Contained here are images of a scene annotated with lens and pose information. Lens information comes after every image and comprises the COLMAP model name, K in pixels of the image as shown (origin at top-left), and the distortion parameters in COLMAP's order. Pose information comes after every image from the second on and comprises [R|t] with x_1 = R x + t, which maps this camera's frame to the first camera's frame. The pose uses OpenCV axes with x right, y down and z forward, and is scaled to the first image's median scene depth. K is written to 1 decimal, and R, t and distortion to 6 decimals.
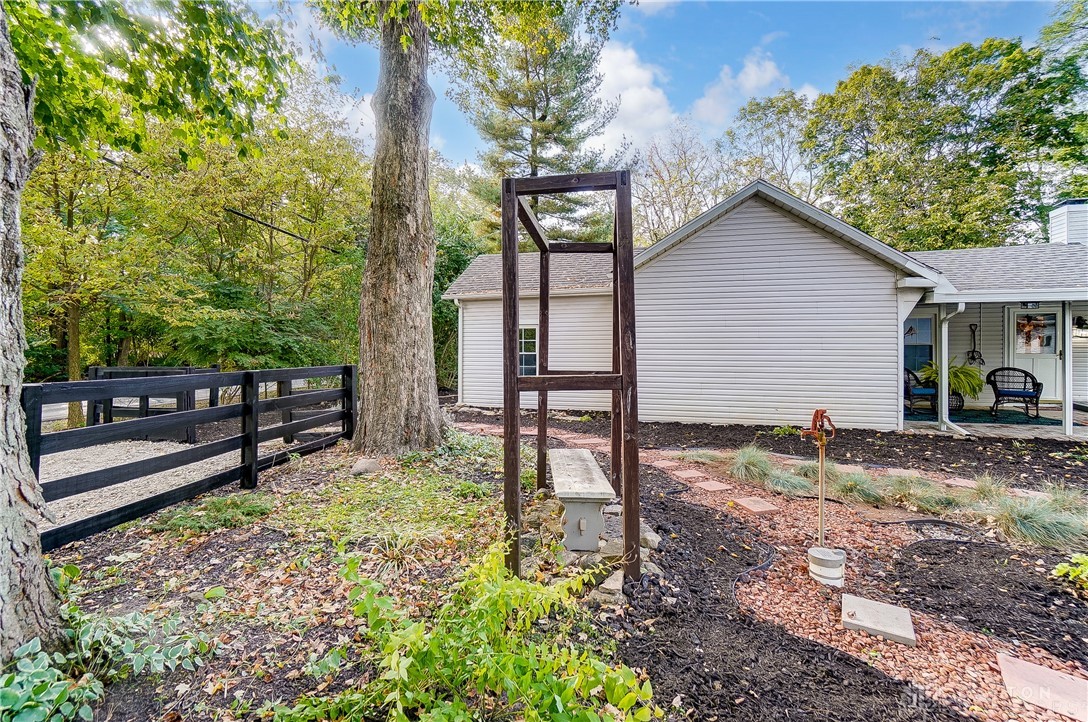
lens RADIAL K [[479.0, 0, 548.7], [0, 479.0, 364.8], [0, 0, 1]] dist [-0.068387, 0.022918]
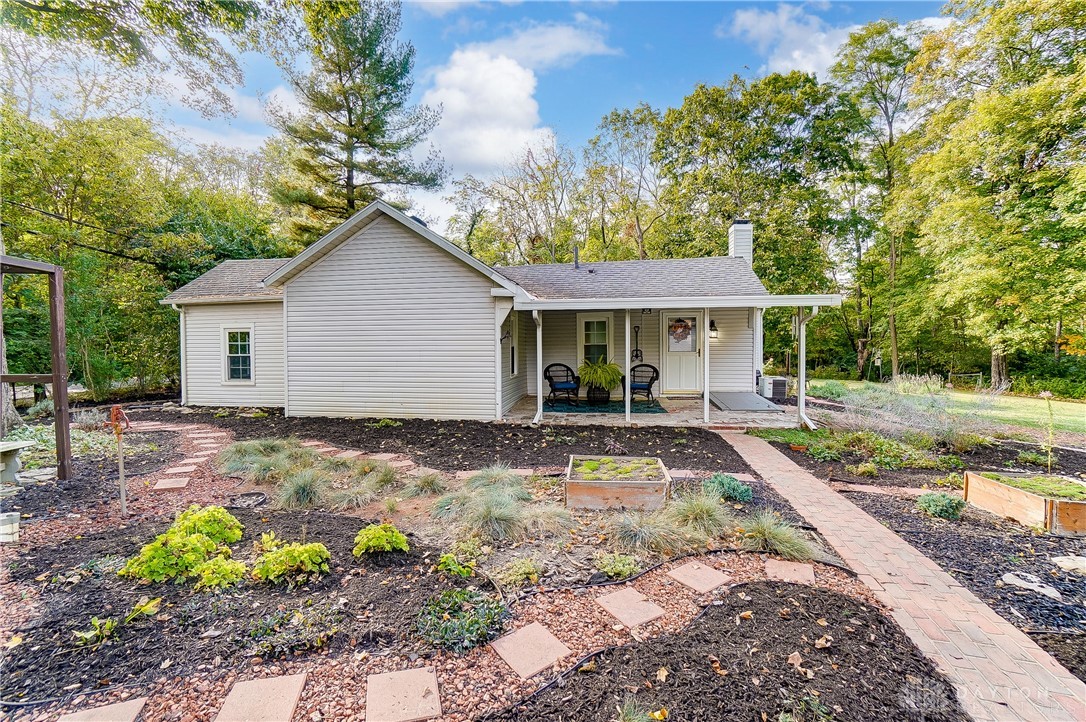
lens RADIAL K [[478.1, 0, 547.7], [0, 478.1, 364.8], [0, 0, 1]] dist [-0.068387, 0.022918]
pose [[0.990182, -0.010226, 0.139408, 0.552229], [0.009581, 0.999940, 0.005300, -0.002058], [-0.139454, -0.003912, 0.990221, -0.138494]]
